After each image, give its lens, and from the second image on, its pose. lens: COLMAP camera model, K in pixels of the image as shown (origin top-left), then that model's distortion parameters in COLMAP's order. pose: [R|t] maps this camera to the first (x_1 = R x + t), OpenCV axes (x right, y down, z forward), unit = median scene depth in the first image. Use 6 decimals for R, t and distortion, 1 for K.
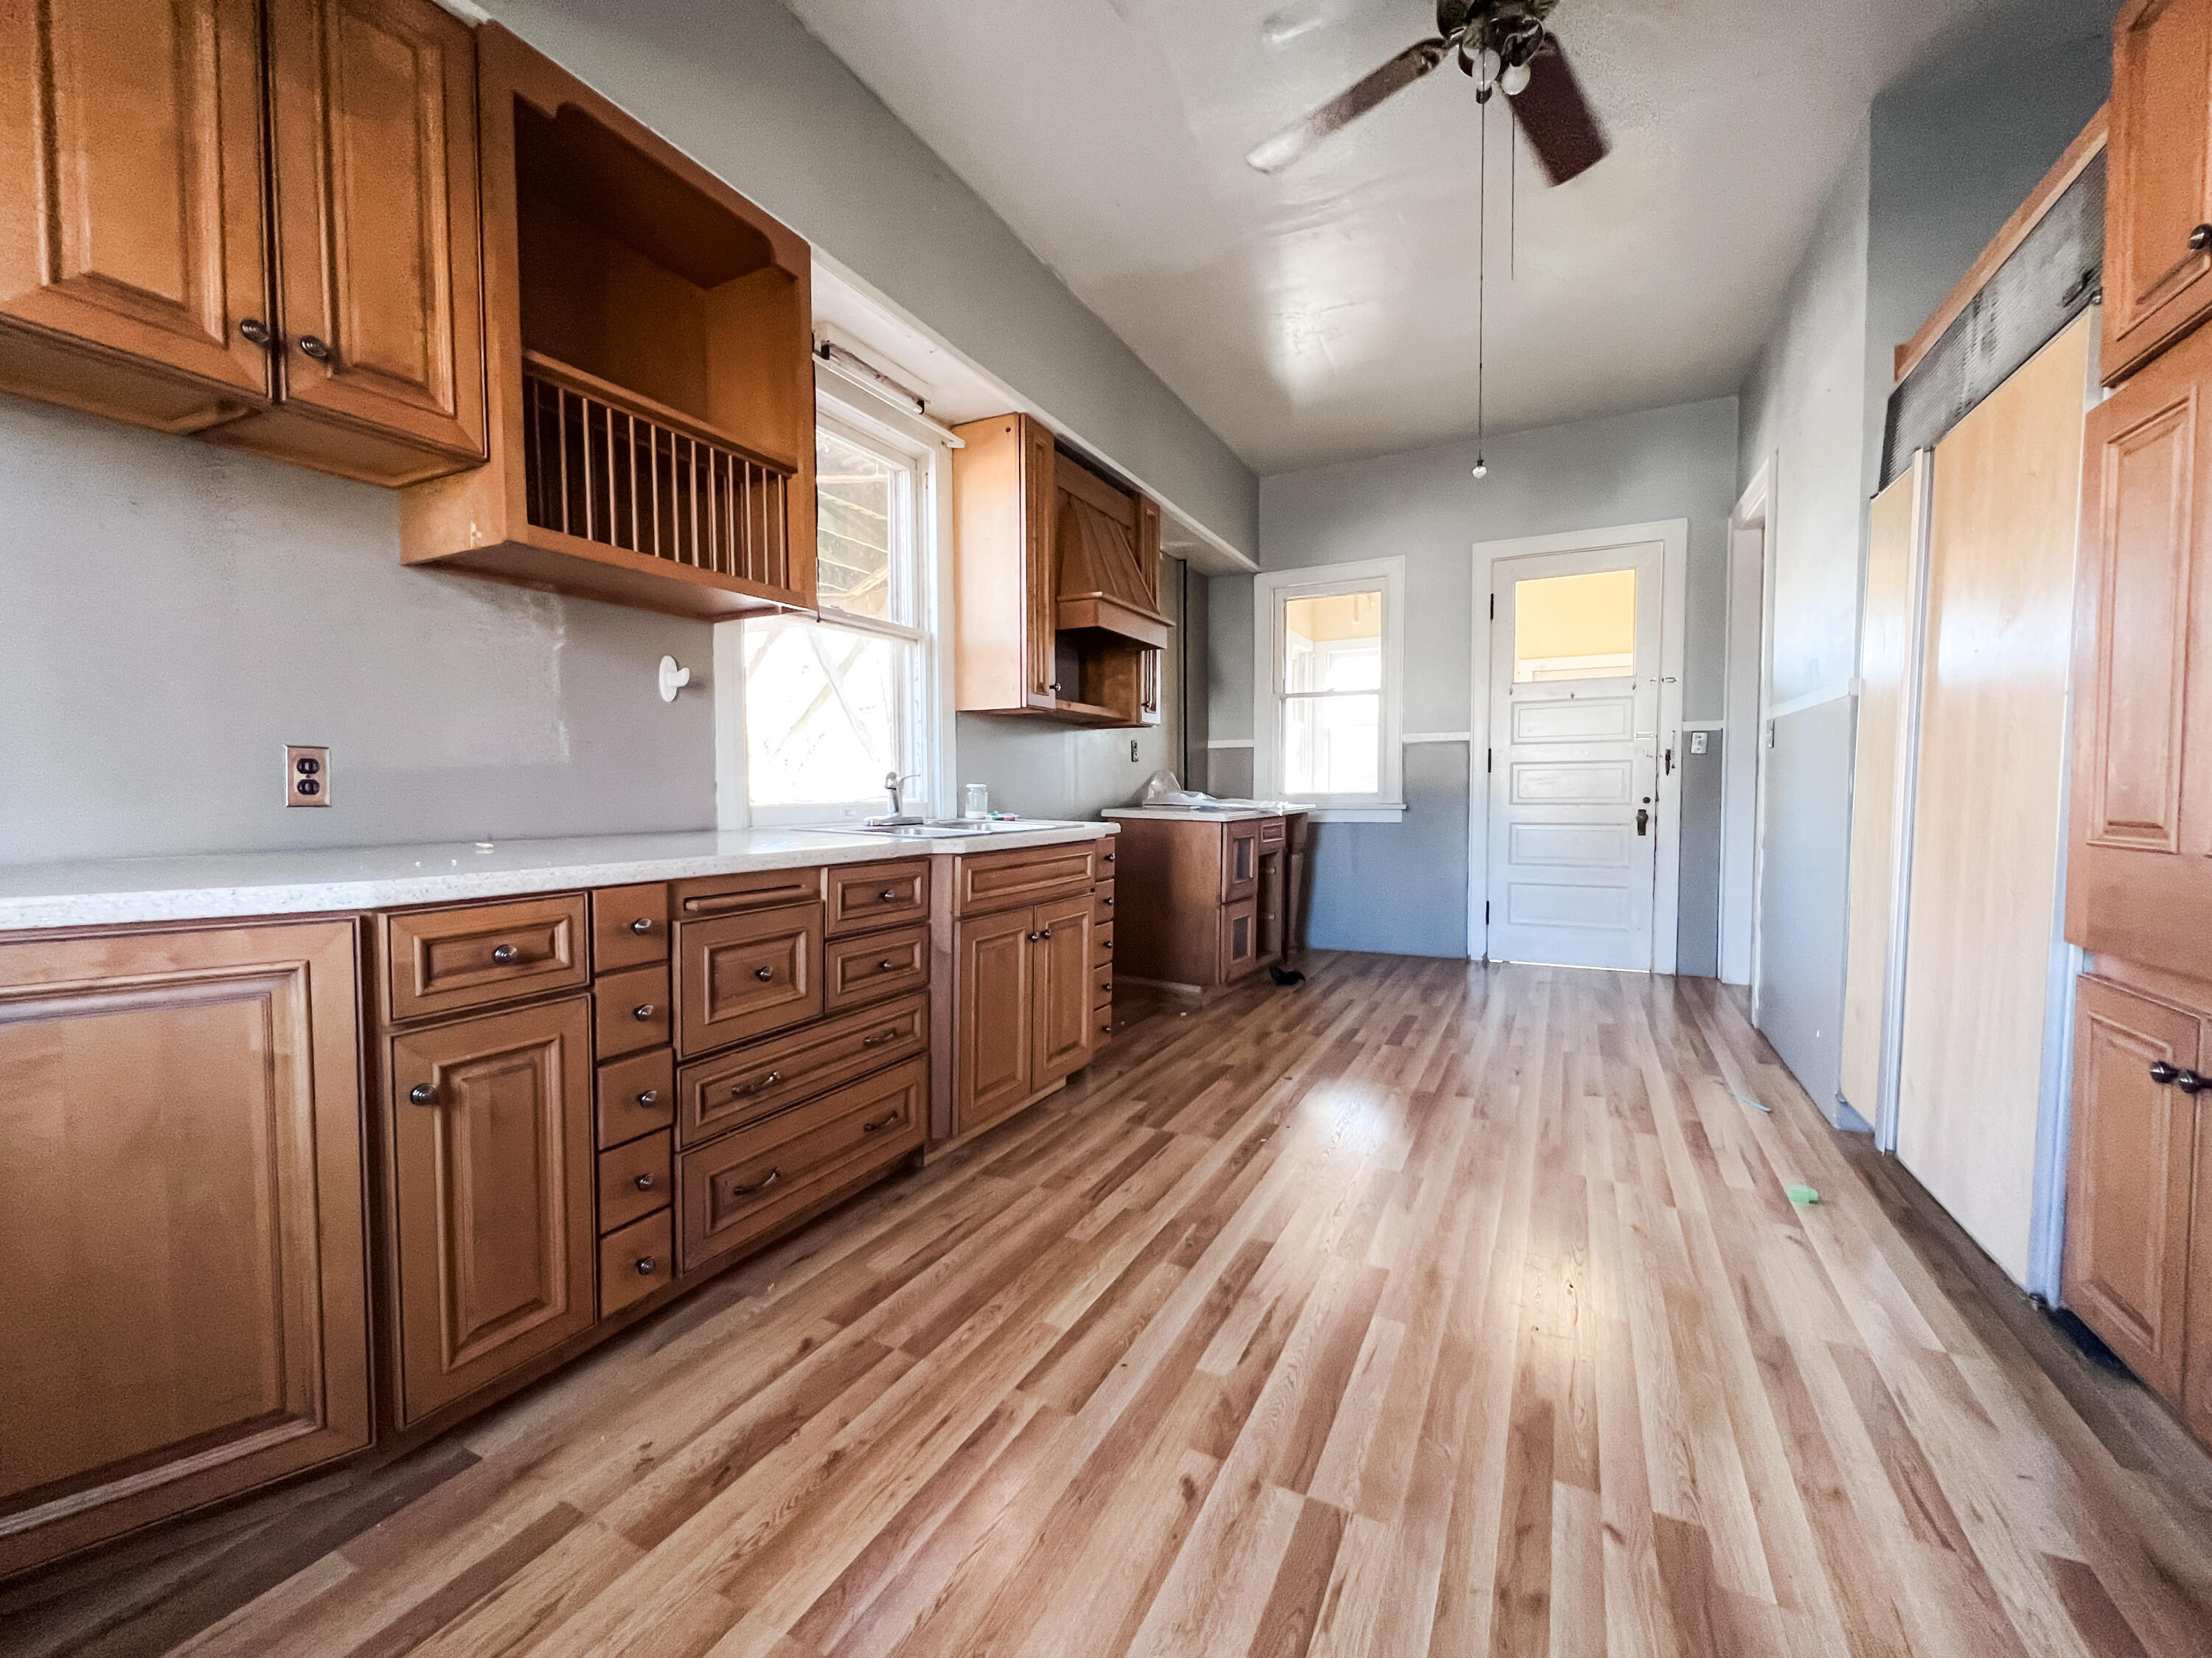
lens RADIAL K [[899.8, 0, 1098.2], [0, 899.8, 827.0], [0, 0, 1]] dist [-0.000670, -0.000179]
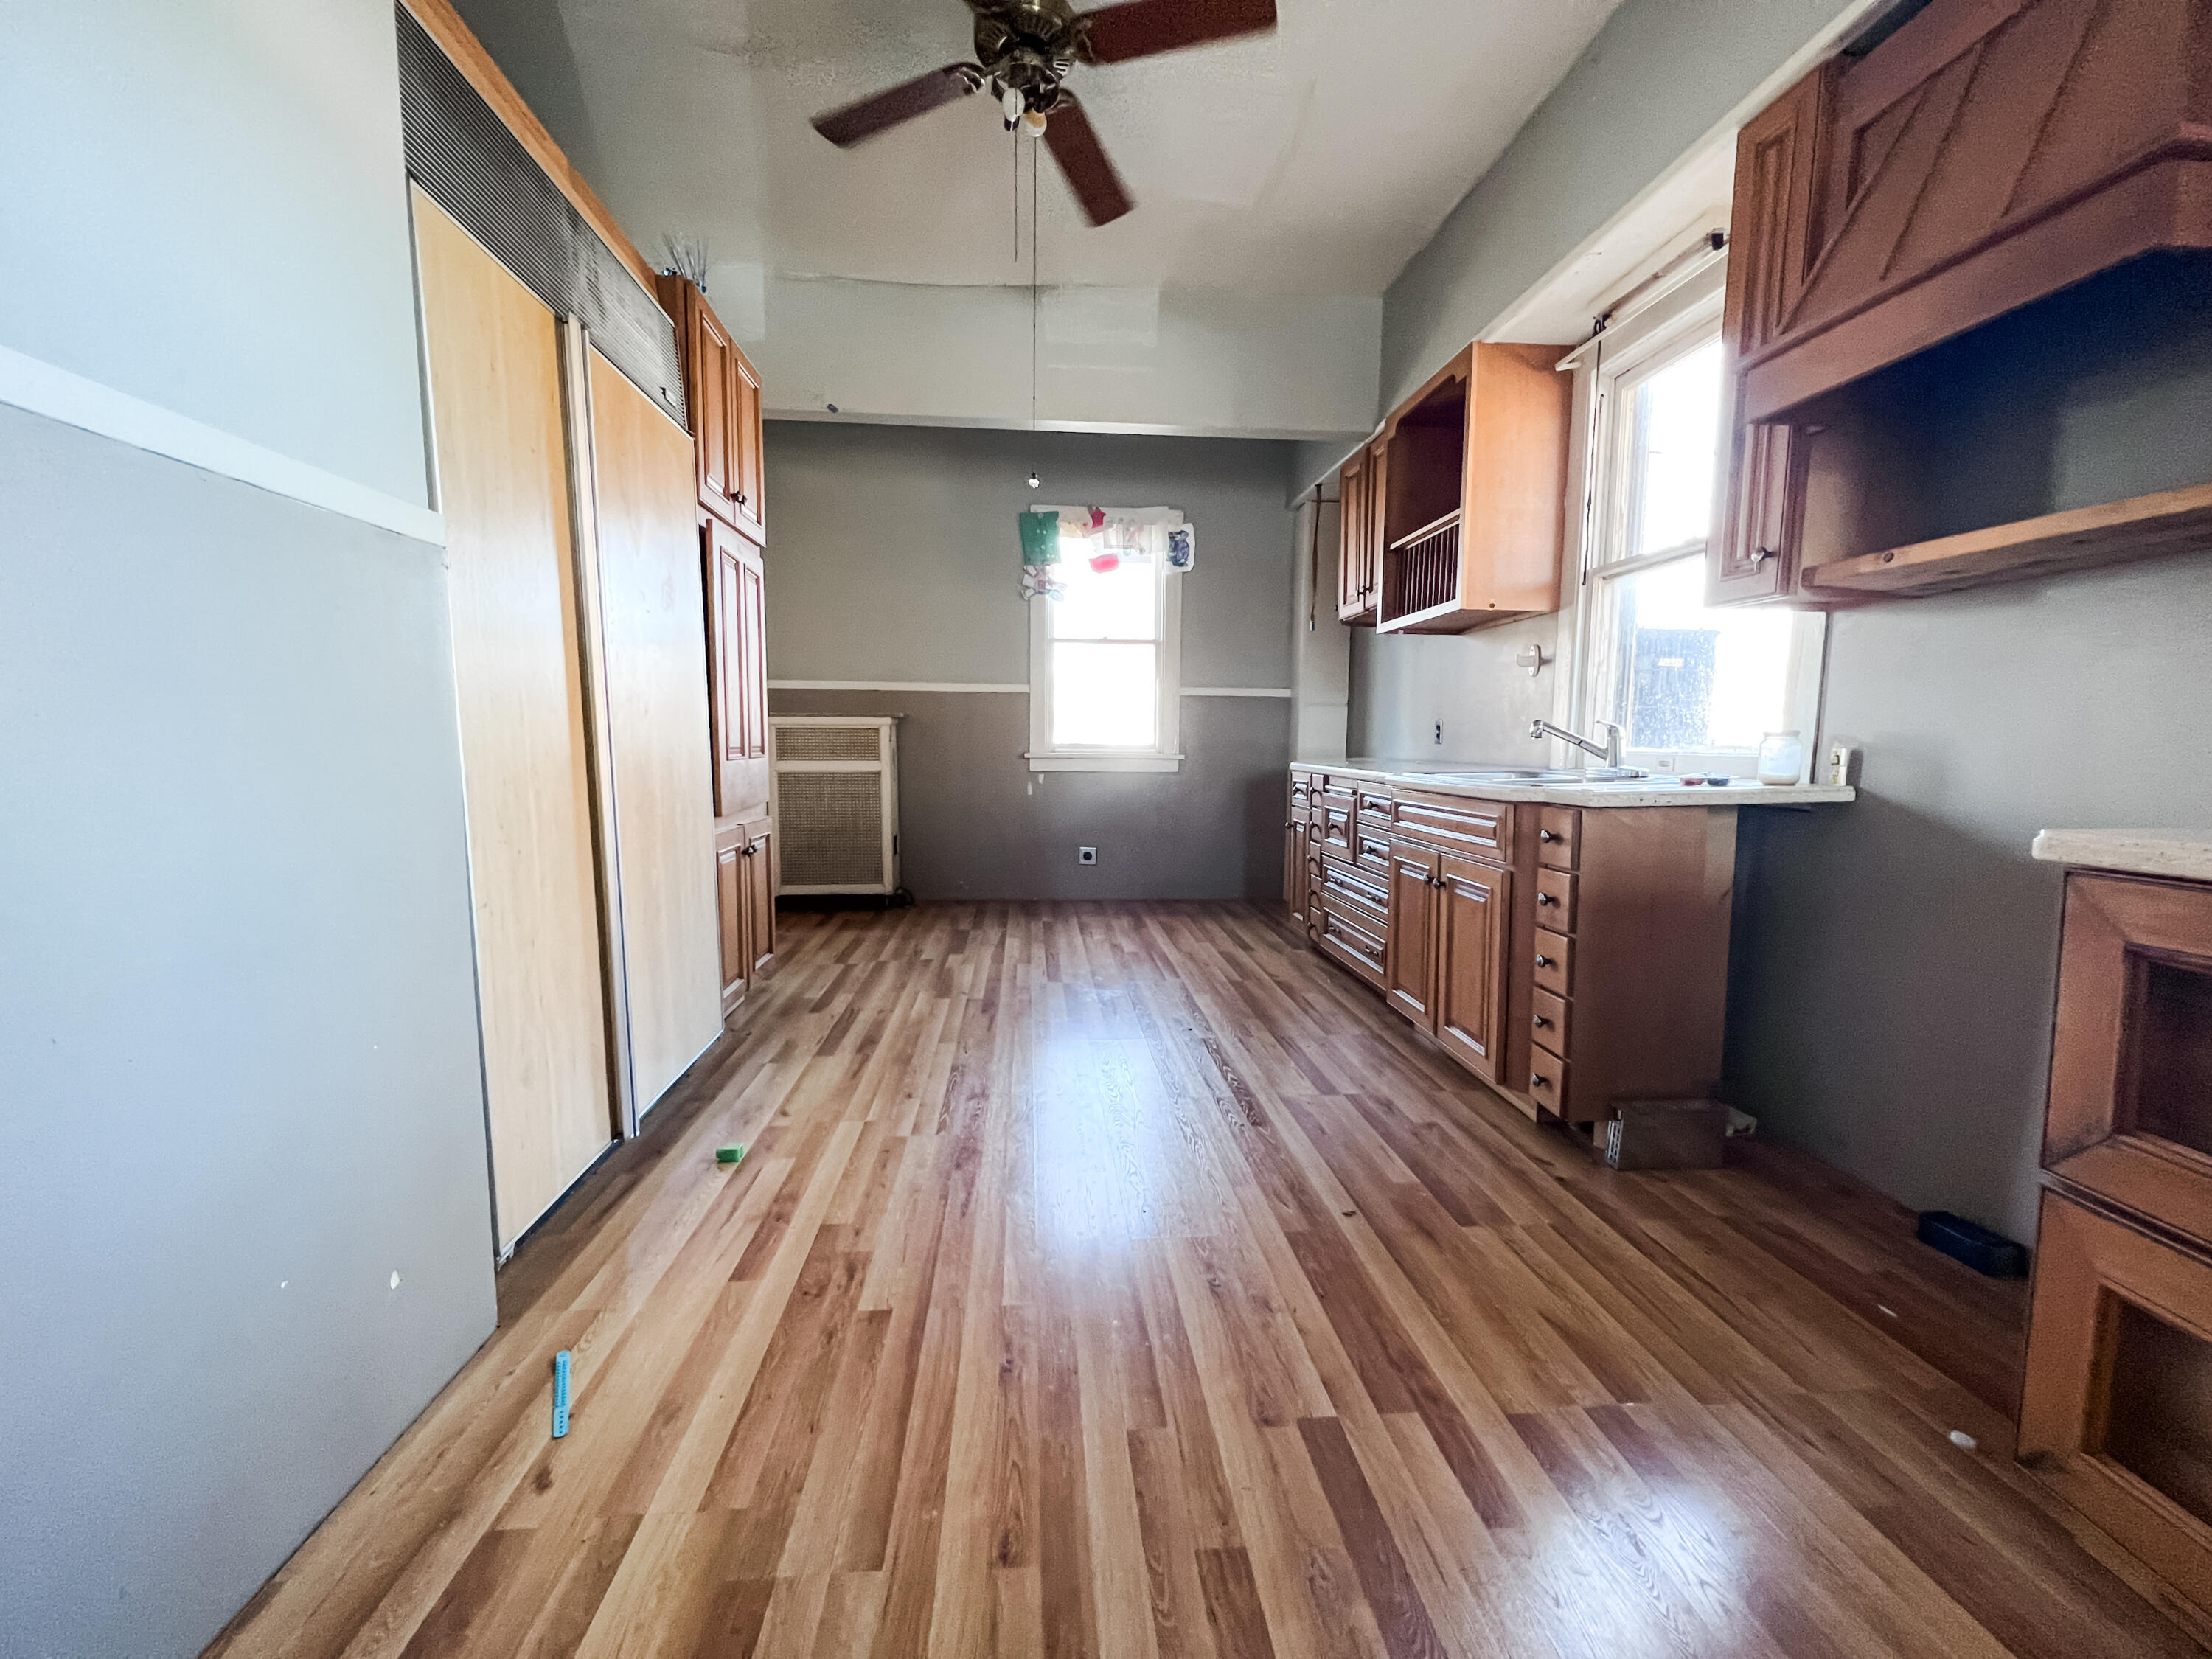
lens RADIAL K [[899.9, 0, 1098.2], [0, 899.9, 827.5], [0, 0, 1]] dist [-0.000670, -0.000179]
pose [[-0.846734, 0.047779, -0.529867, 0.819223], [-0.029774, 0.990143, 0.136862, -0.068789], [0.531183, 0.131662, -0.836965, 1.708833]]
